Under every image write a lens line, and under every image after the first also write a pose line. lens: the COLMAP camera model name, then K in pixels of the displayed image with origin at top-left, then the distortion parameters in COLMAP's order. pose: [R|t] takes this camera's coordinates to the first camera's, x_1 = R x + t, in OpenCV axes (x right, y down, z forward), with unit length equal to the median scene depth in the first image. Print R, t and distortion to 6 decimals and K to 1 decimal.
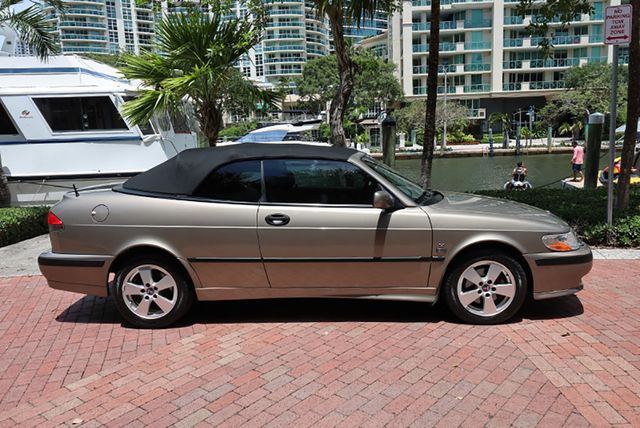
lens RADIAL K [[463.6, 0, 343.2], [0, 463.6, 218.9], [0, 0, 1]] dist [0.001227, -0.003029]
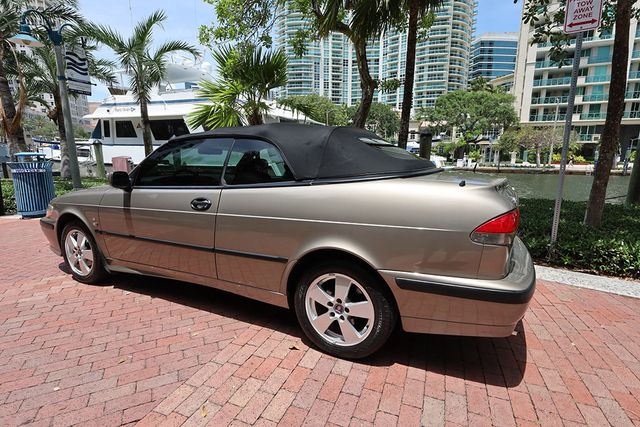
lens RADIAL K [[322.6, 0, 332.5], [0, 322.6, 222.3], [0, 0, 1]] dist [-0.005241, -0.000467]
pose [[0.922916, 0.112011, -0.368346, 0.674599], [-0.097498, 0.993553, 0.057842, -0.025685], [0.372450, -0.017470, 0.927888, 0.427536]]
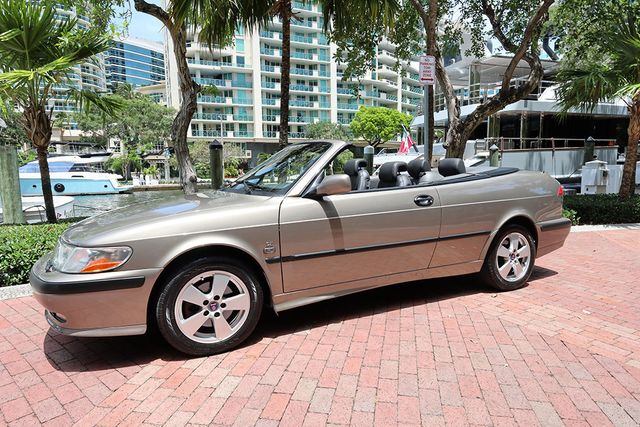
lens RADIAL K [[373.1, 0, 323.2], [0, 373.1, 219.8], [0, 0, 1]] dist [-0.003126, 0.002655]
pose [[0.885063, -0.048276, 0.462960, -0.318983], [0.070768, 0.997001, -0.031326, 0.049056], [-0.460059, 0.060489, 0.885825, 0.312789]]
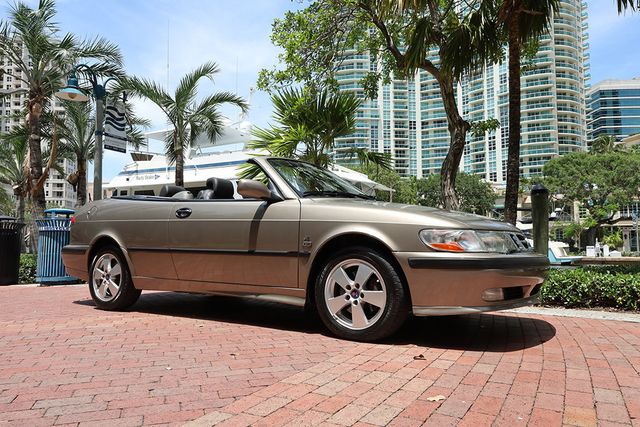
lens RADIAL K [[463.6, 0, 338.7], [0, 463.6, 216.3], [0, 0, 1]] dist [0.001227, -0.003029]
pose [[0.868269, -0.005769, -0.496060, 0.665292], [-0.105795, 0.974777, -0.196513, 0.172999], [0.484681, 0.223107, 0.845758, 0.253155]]
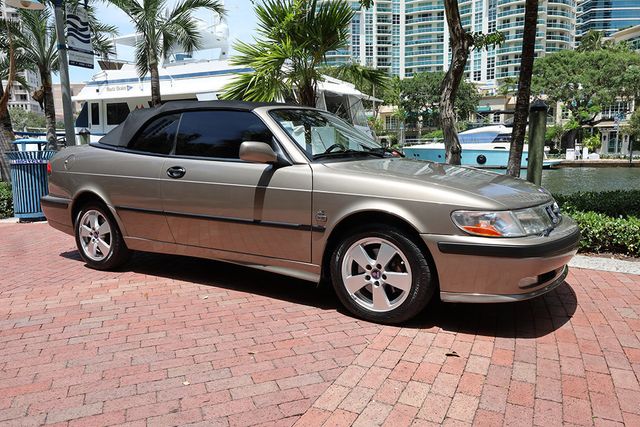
lens RADIAL K [[463.6, 0, 337.9], [0, 463.6, 213.8], [0, 0, 1]] dist [0.001227, -0.003029]
pose [[0.887190, 0.081228, -0.454199, 0.567541], [-0.090526, 0.995893, 0.001280, 0.053376], [0.452438, 0.039981, 0.890899, 0.282686]]
